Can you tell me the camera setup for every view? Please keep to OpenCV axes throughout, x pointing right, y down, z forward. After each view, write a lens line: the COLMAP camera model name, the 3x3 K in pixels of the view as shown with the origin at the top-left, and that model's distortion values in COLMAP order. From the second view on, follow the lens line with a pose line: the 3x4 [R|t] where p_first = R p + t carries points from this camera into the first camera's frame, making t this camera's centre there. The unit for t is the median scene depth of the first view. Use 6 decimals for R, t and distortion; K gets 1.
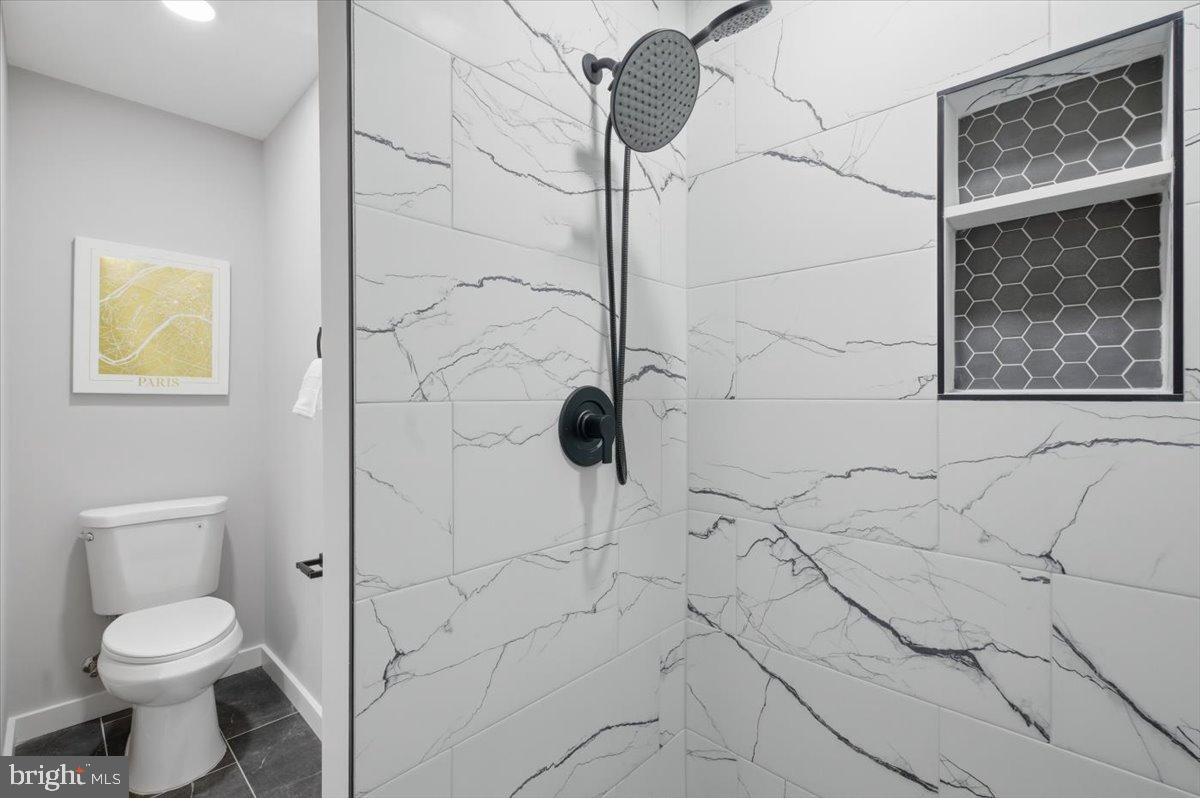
lens RADIAL K [[528.7, 0, 594.3], [0, 528.7, 389.2], [0, 0, 1]] dist [0.002250, -0.000217]
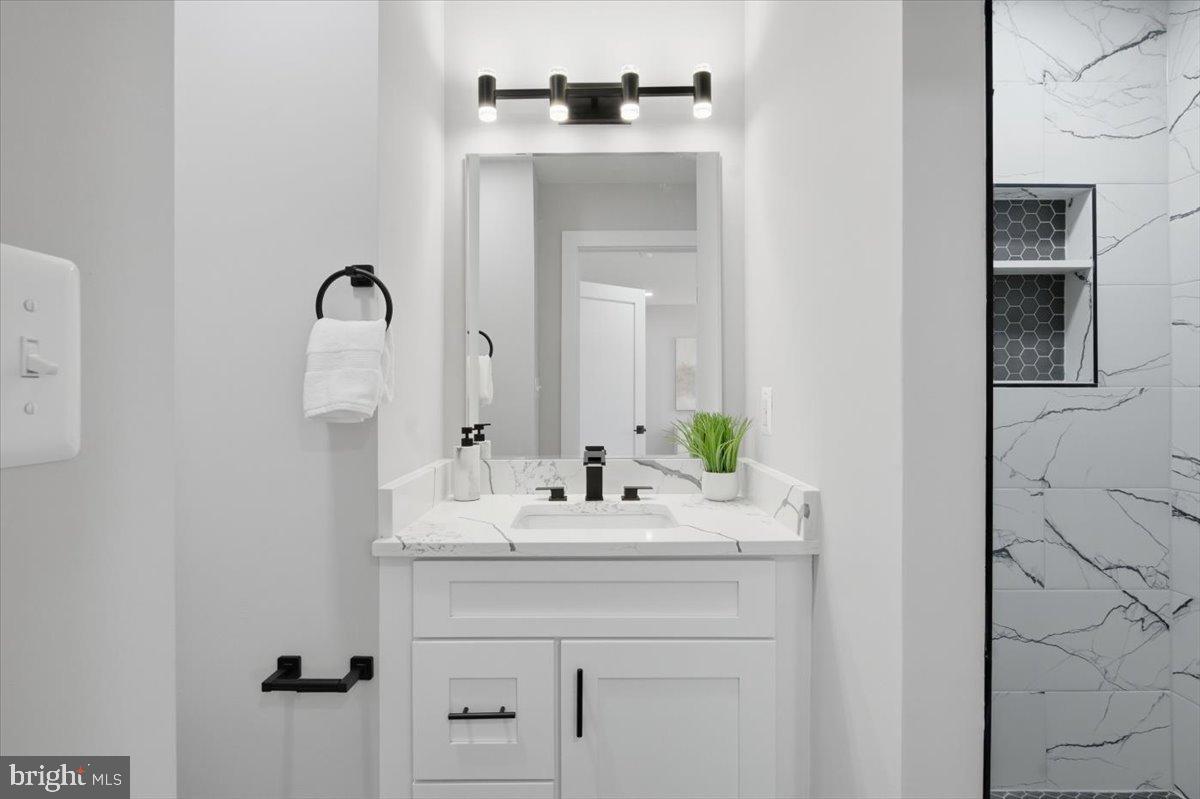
lens RADIAL K [[528.7, 0, 594.3], [0, 528.7, 389.7], [0, 0, 1]] dist [0.002250, -0.000217]
pose [[0.720581, 0.002201, 0.693367, -1.335022], [-0.008583, 0.999947, 0.005745, 0.032134], [-0.693318, -0.010091, 0.720561, 0.771512]]
